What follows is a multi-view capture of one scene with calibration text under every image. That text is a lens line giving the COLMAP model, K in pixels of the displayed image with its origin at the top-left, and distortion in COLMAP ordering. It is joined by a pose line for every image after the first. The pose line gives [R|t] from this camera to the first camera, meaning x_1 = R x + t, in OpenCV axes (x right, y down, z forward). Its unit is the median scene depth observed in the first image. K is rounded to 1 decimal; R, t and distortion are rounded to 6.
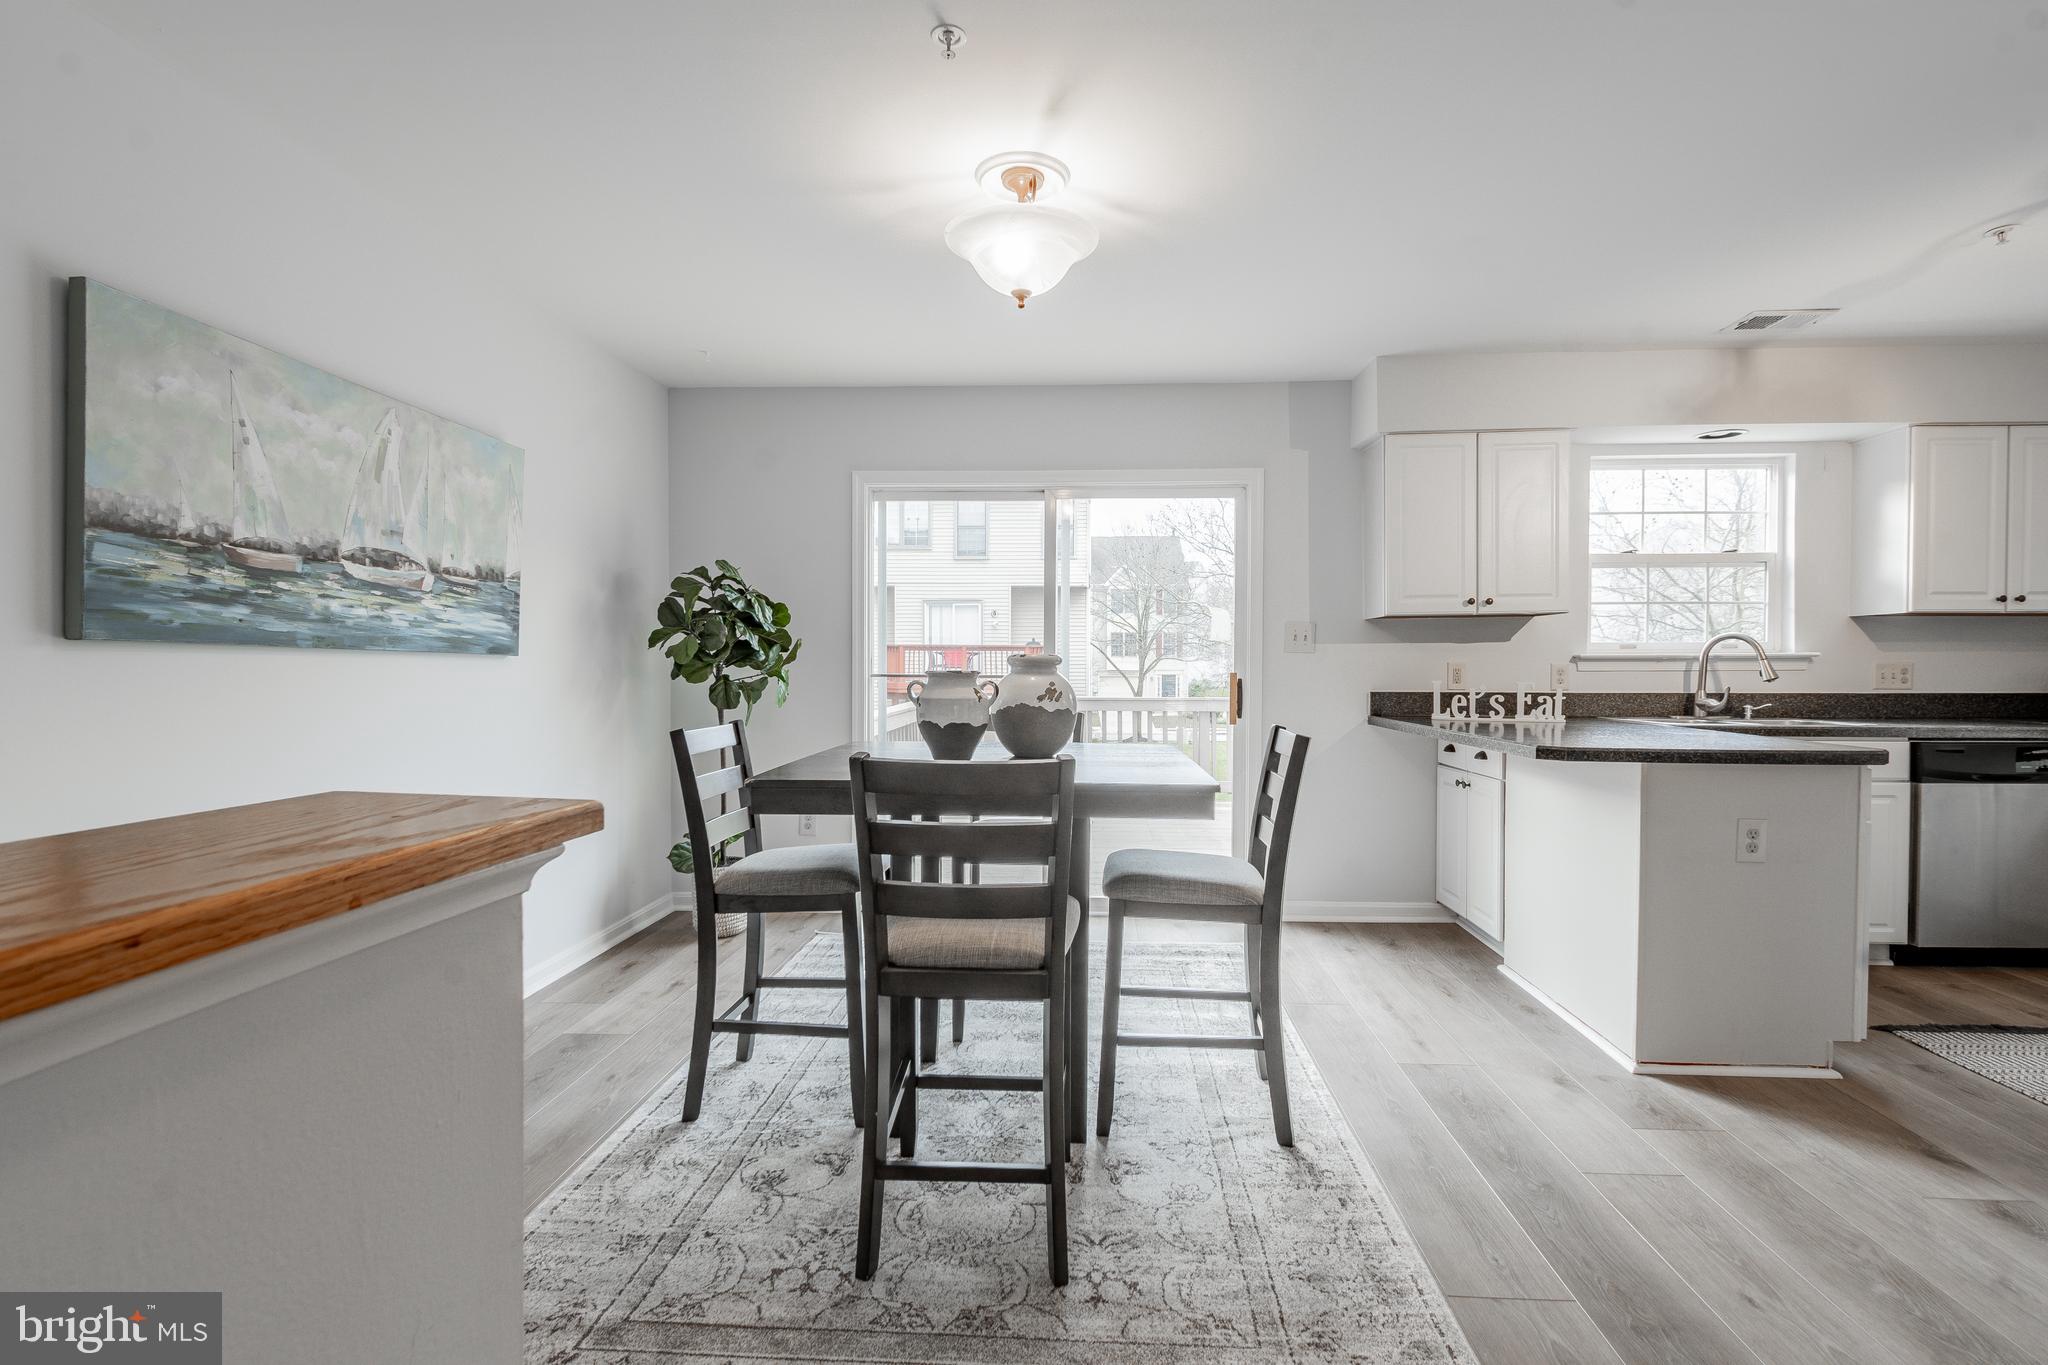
lens RADIAL K [[969.2, 0, 1032.6], [0, 969.2, 683.8], [0, 0, 1]] dist [-0.001813, -0.000780]
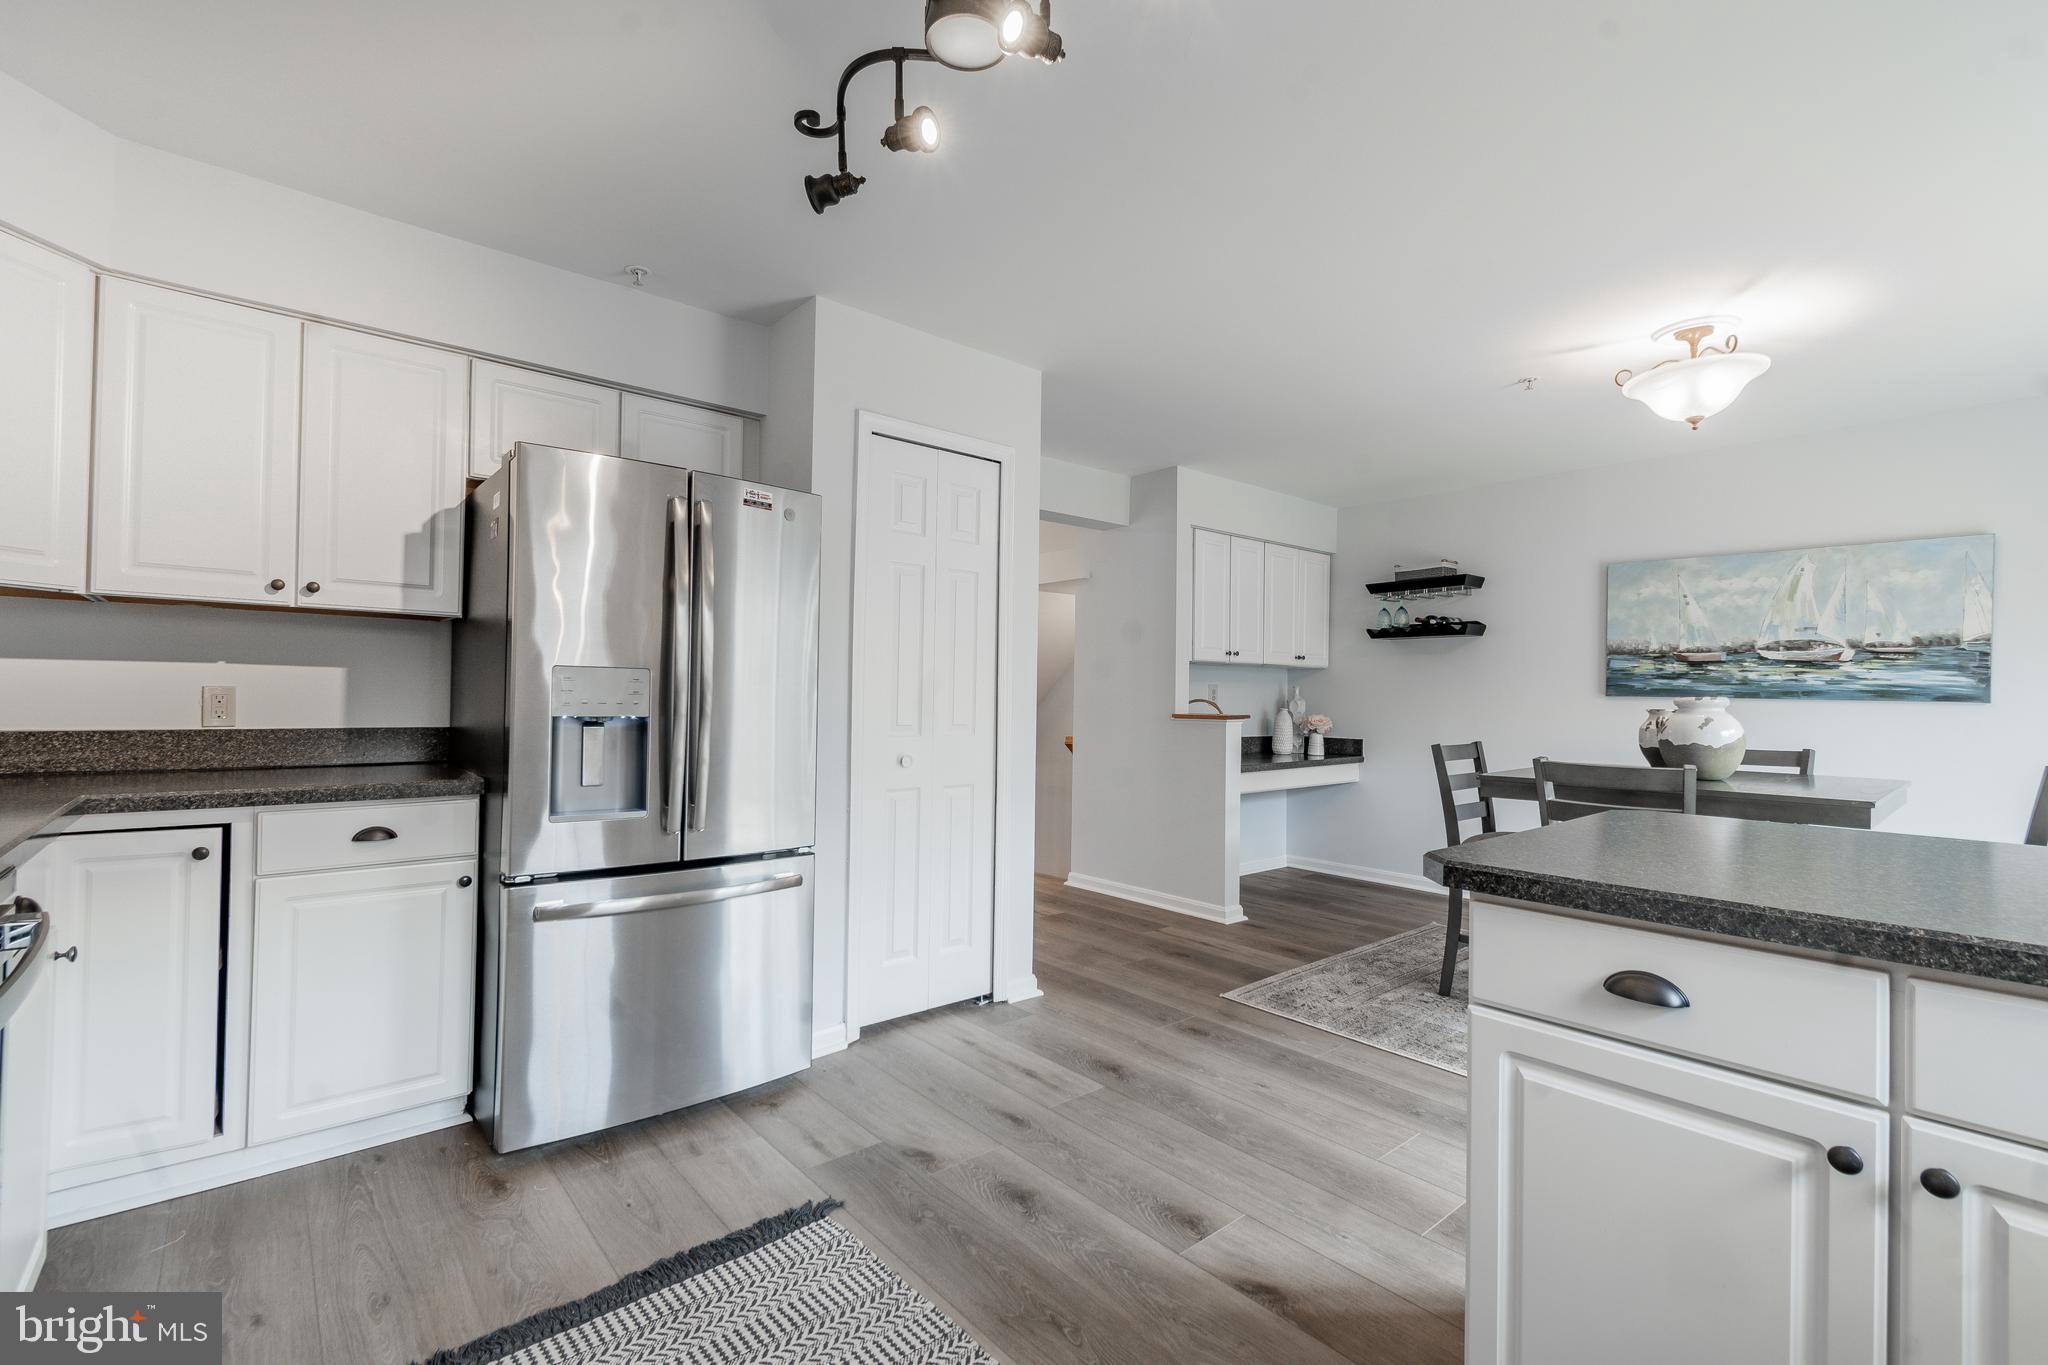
lens RADIAL K [[900.9, 0, 1012.0], [0, 900.9, 687.4], [0, 0, 1]] dist [0.004656, -0.004468]
pose [[-0.729026, -0.018917, -0.684225, 1.391610], [-0.027288, 0.999627, 0.001438, -0.019847], [0.683942, 0.019719, -0.729270, 1.194498]]
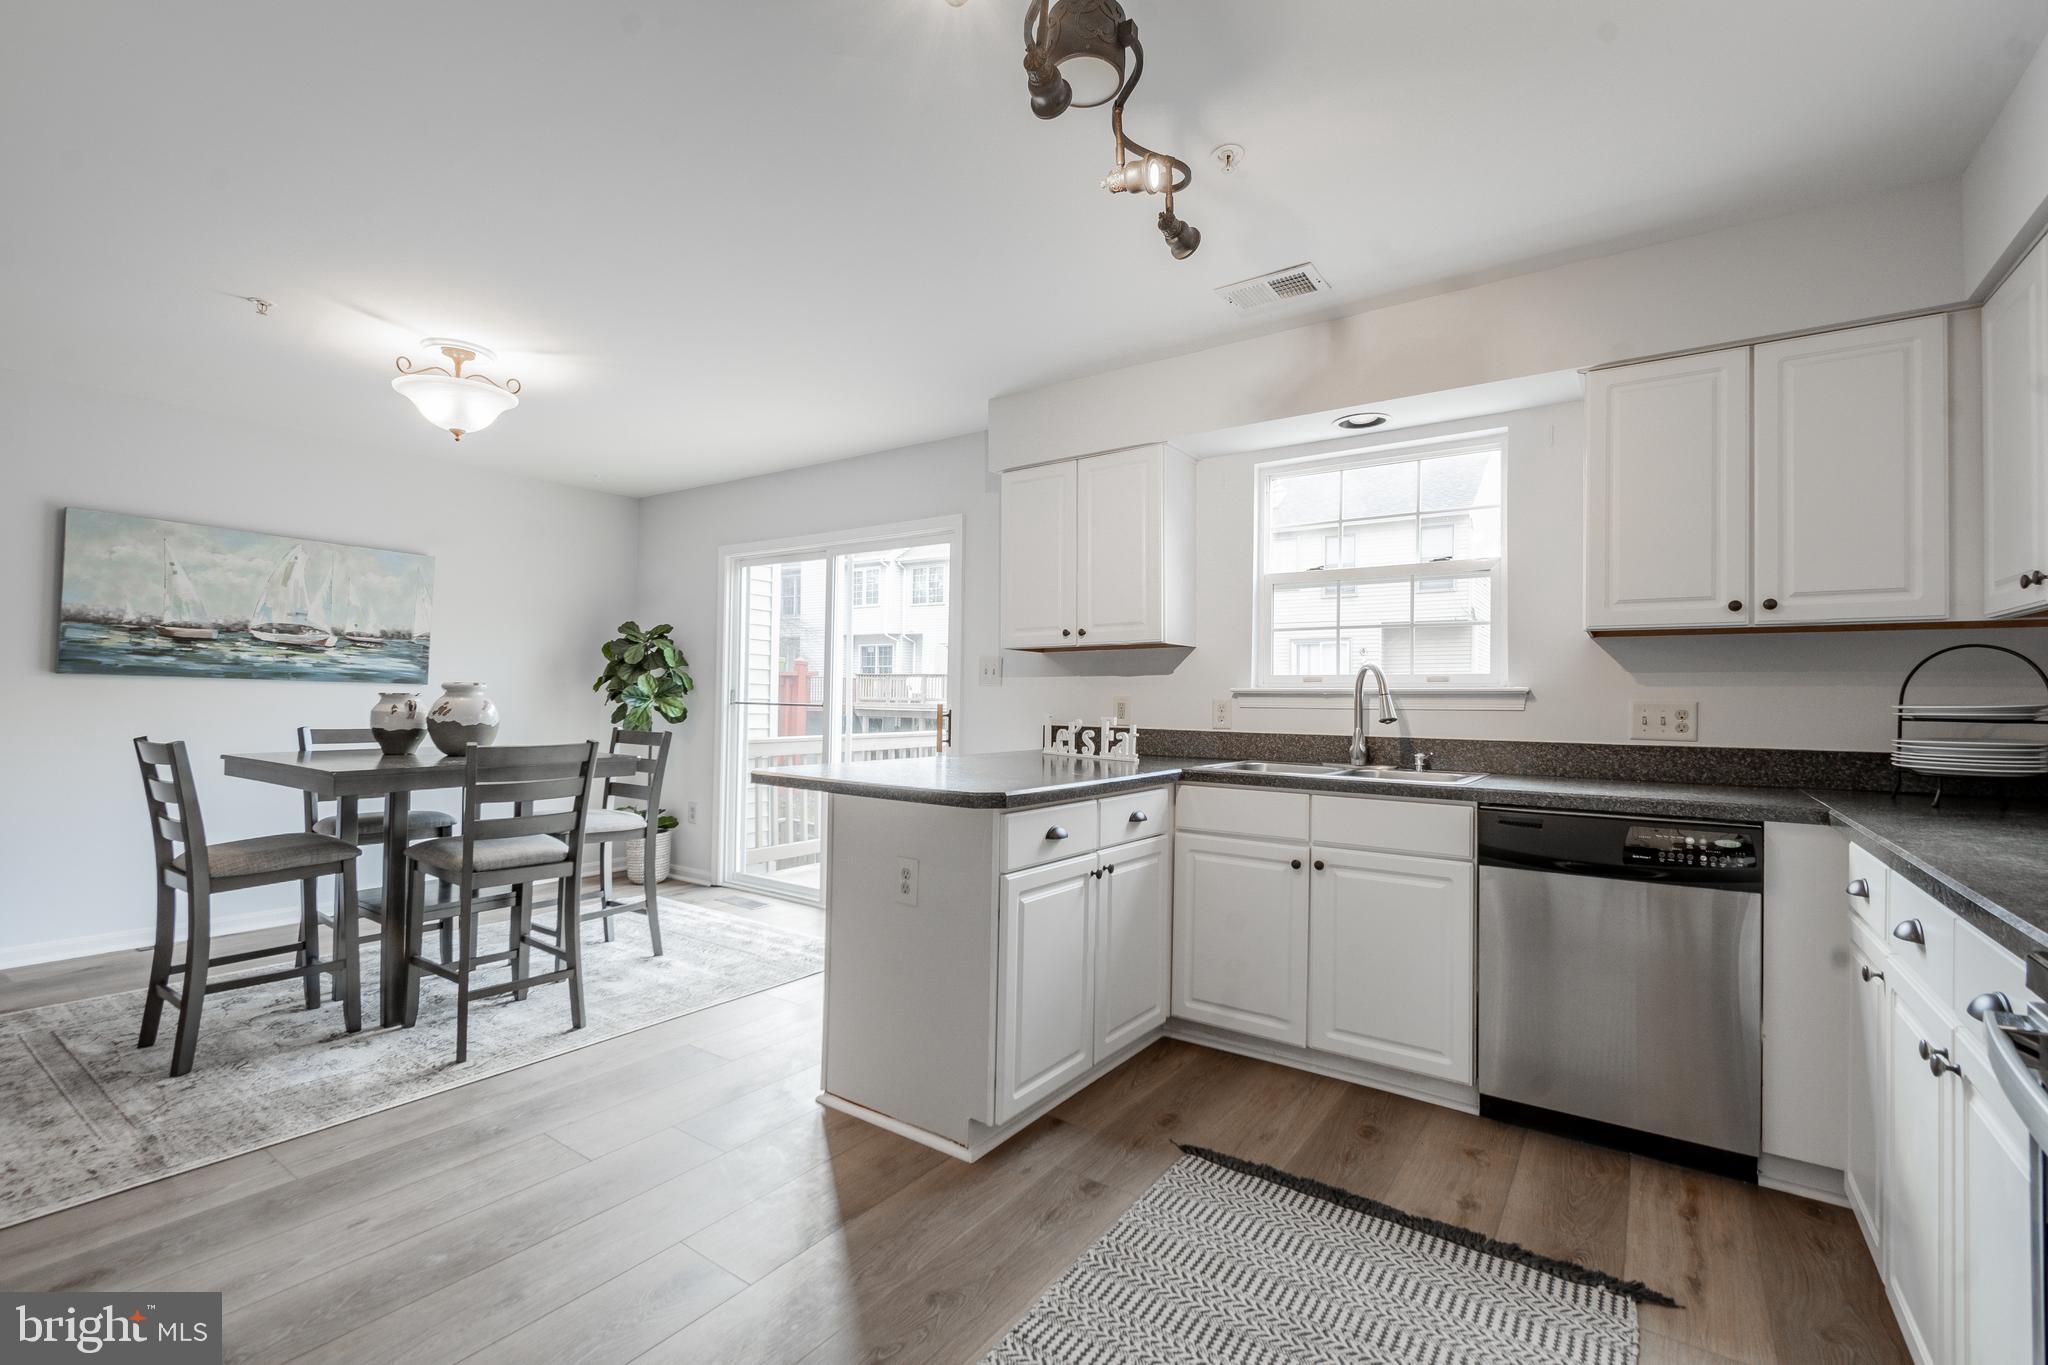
lens RADIAL K [[900.9, 0, 1009.9], [0, 900.9, 684.8], [0, 0, 1]] dist [0.004656, -0.004468]
pose [[0.844138, 0.002171, -0.536121, 1.321222], [-0.023310, 0.999195, -0.032656, -0.002969], [0.535619, 0.040063, 0.843509, 0.309142]]
